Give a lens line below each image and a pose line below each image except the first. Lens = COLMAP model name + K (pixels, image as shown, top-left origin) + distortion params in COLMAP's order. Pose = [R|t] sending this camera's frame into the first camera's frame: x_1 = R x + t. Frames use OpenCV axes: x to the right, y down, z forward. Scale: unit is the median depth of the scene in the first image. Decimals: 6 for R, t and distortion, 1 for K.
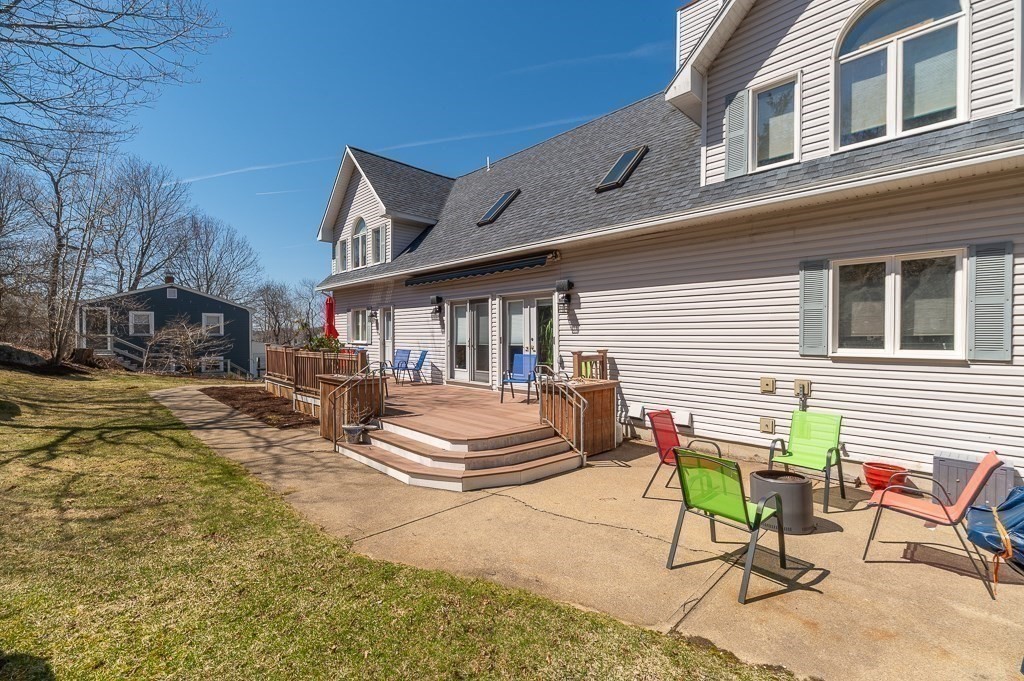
lens RADIAL K [[443.7, 0, 509.5], [0, 443.7, 339.9], [0, 0, 1]] dist [-0.005261, 0.000001]
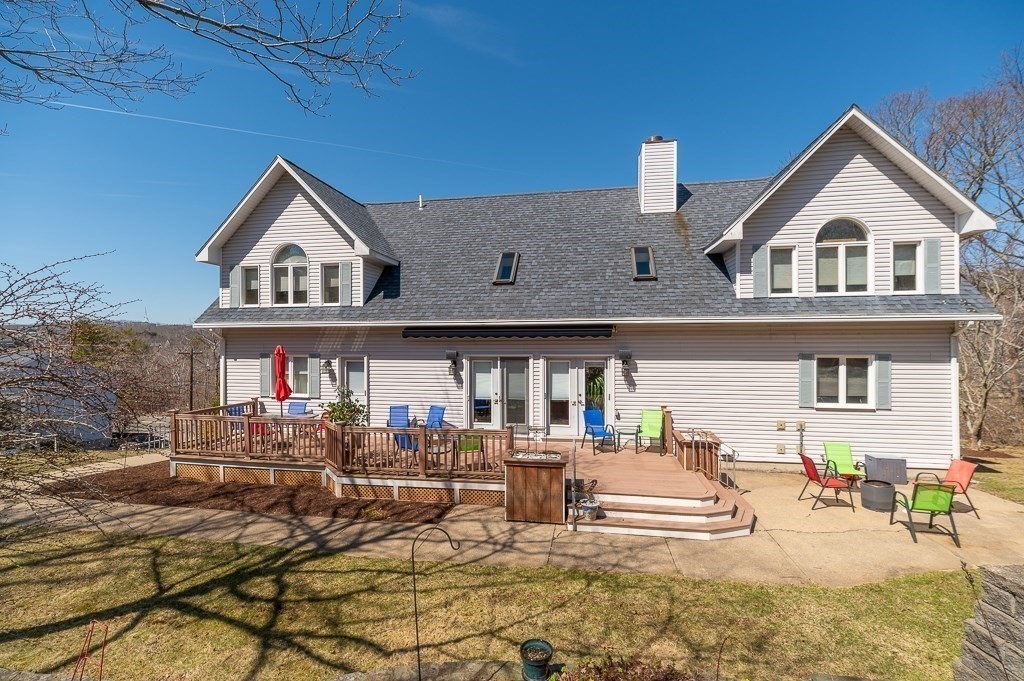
lens RADIAL K [[443.7, 0, 506.5], [0, 443.7, 343.2], [0, 0, 1]] dist [-0.005261, 0.000001]
pose [[0.811567, -0.007920, 0.584206, -1.189607], [0.010756, 0.999941, -0.001386, -0.209139], [-0.584161, 0.007409, 0.811604, 0.235014]]
